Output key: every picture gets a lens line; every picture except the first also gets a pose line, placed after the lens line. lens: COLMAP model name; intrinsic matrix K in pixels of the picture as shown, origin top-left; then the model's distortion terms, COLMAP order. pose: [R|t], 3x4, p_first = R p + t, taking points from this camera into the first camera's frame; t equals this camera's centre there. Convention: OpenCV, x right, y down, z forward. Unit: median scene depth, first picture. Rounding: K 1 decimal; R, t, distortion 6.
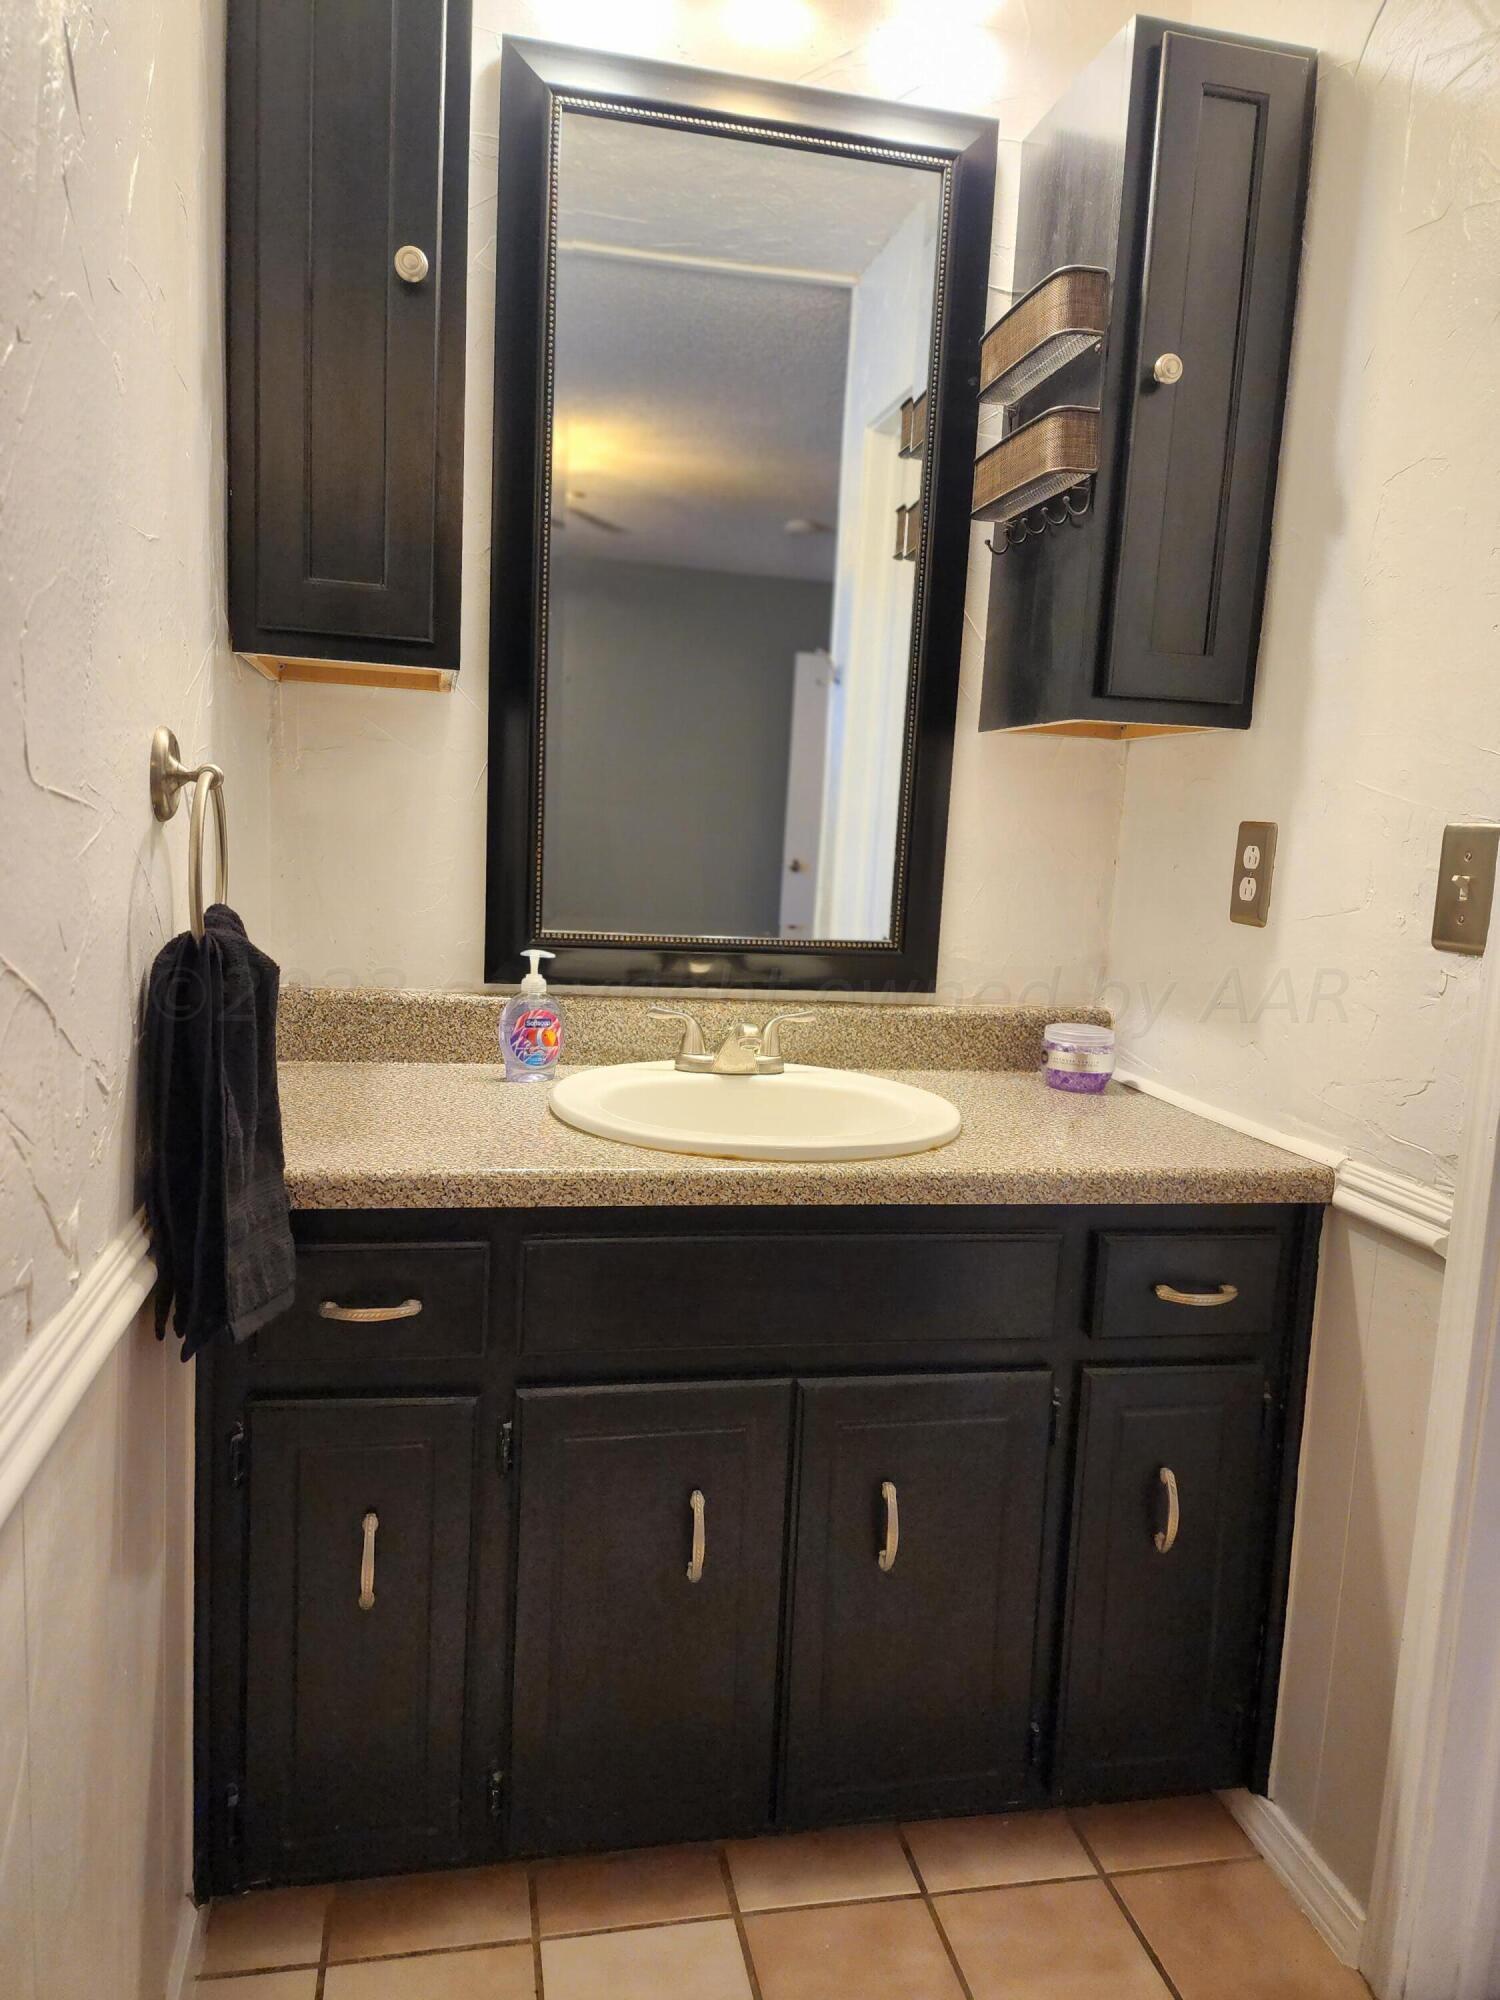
lens RADIAL K [[1344.2, 0, 750.0], [0, 1344.2, 1000.0], [0, 0, 1]] dist [0.078272, -0.076823]
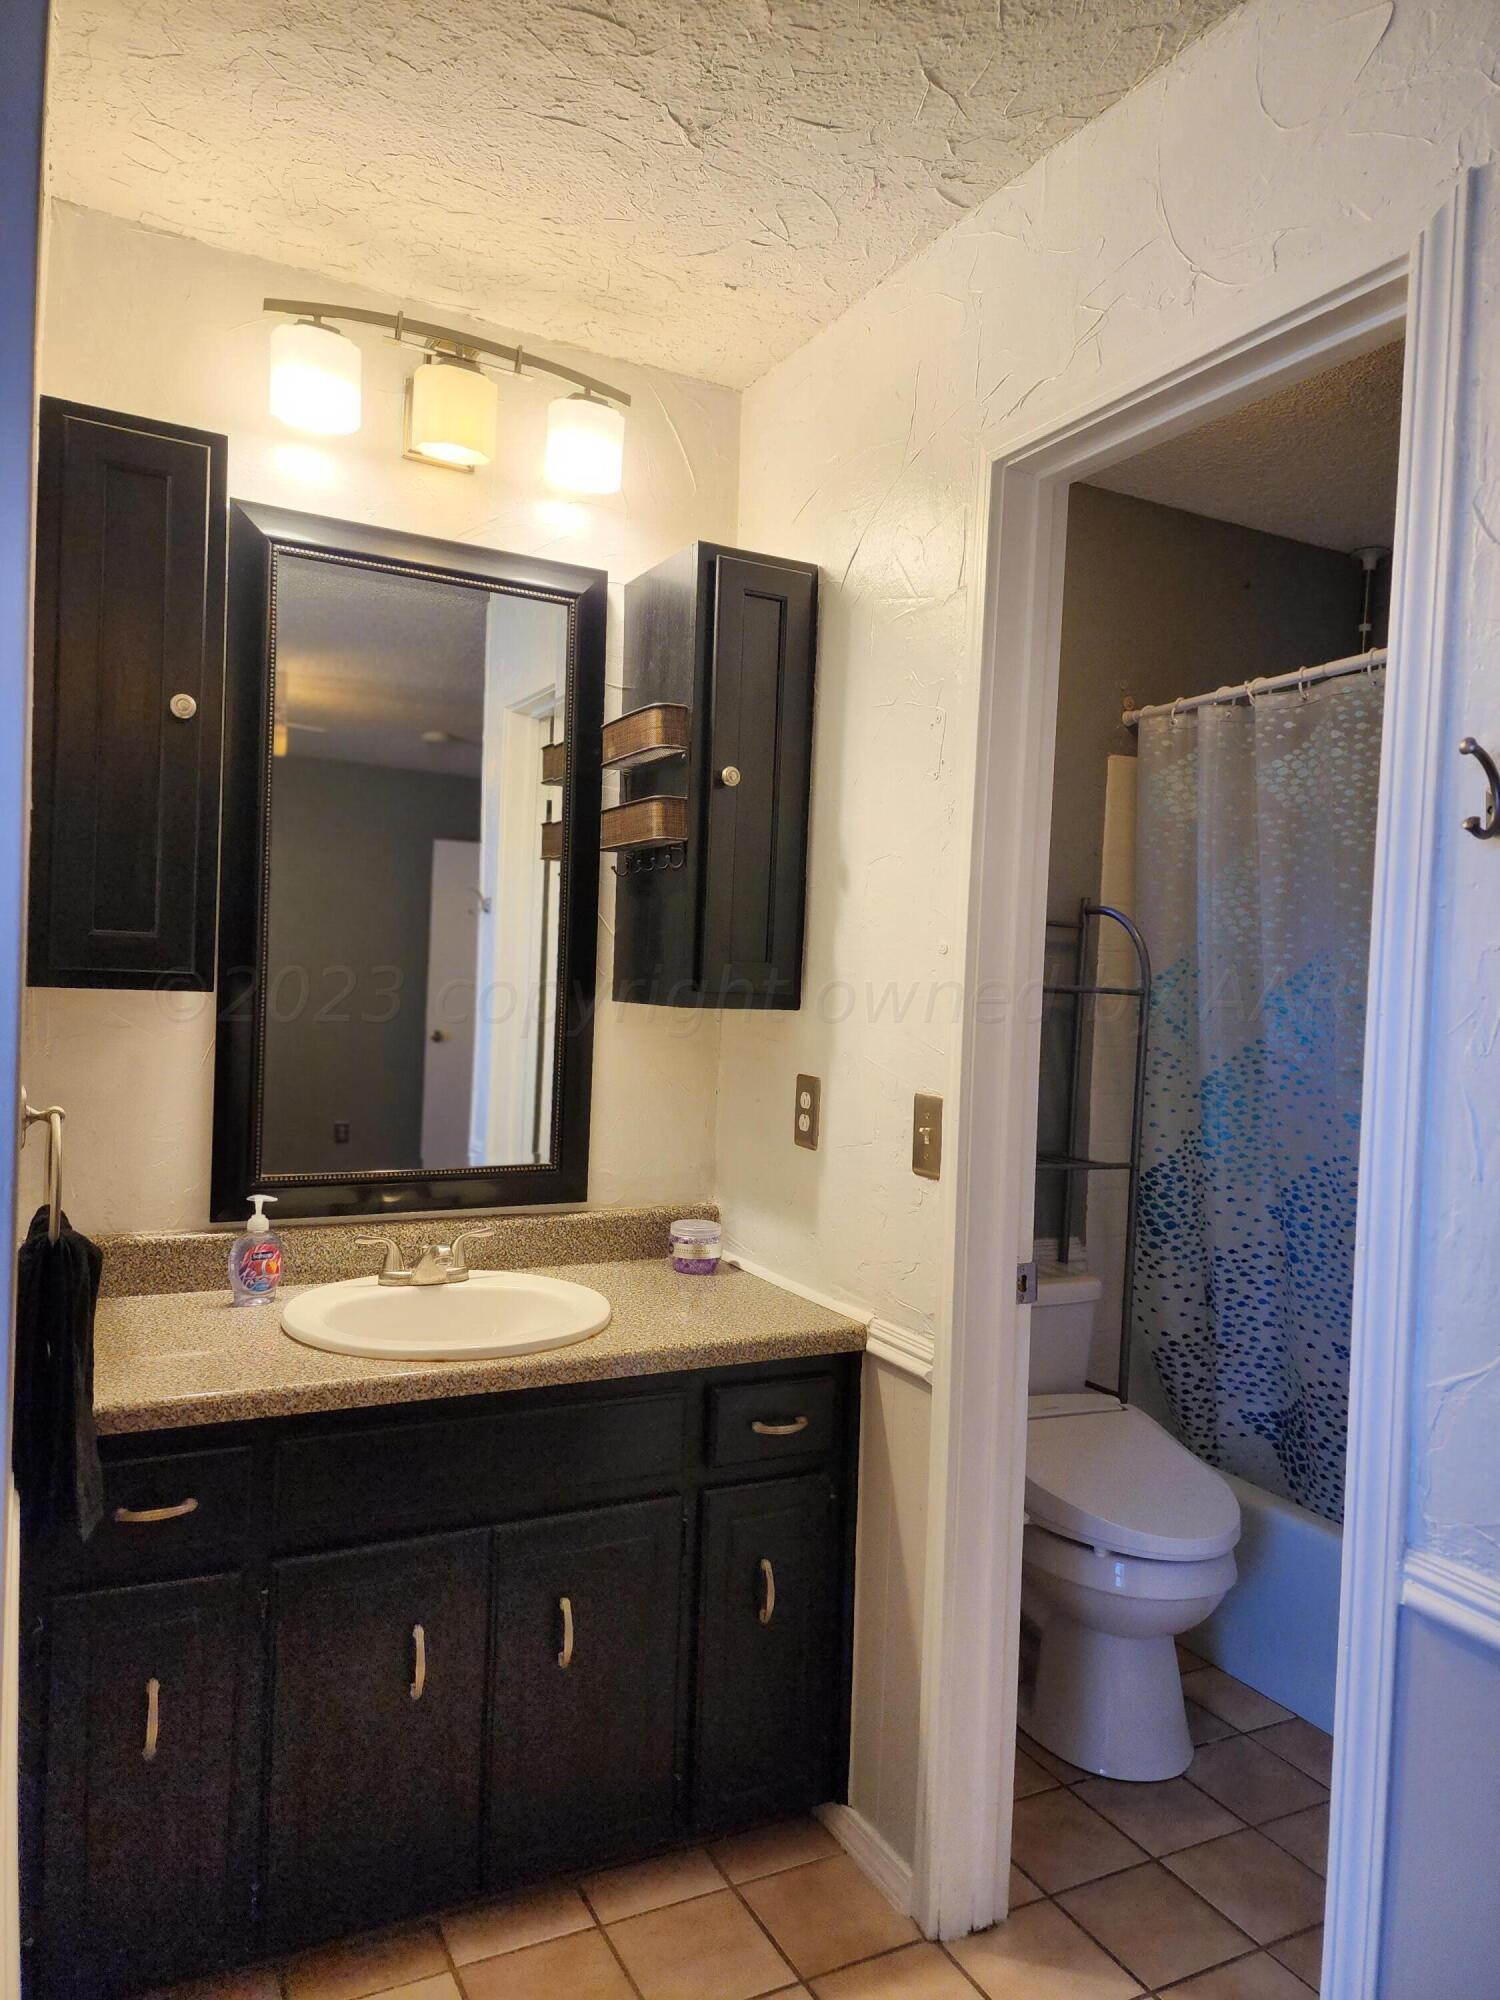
lens RADIAL K [[1344.2, 0, 750.0], [0, 1344.2, 1000.0], [0, 0, 1]] dist [0.078272, -0.076823]
pose [[0.963208, -0.018354, 0.268128, -0.063489], [0.045271, 0.994490, -0.094554, -0.084361], [-0.264916, 0.103214, 0.958732, -0.354144]]
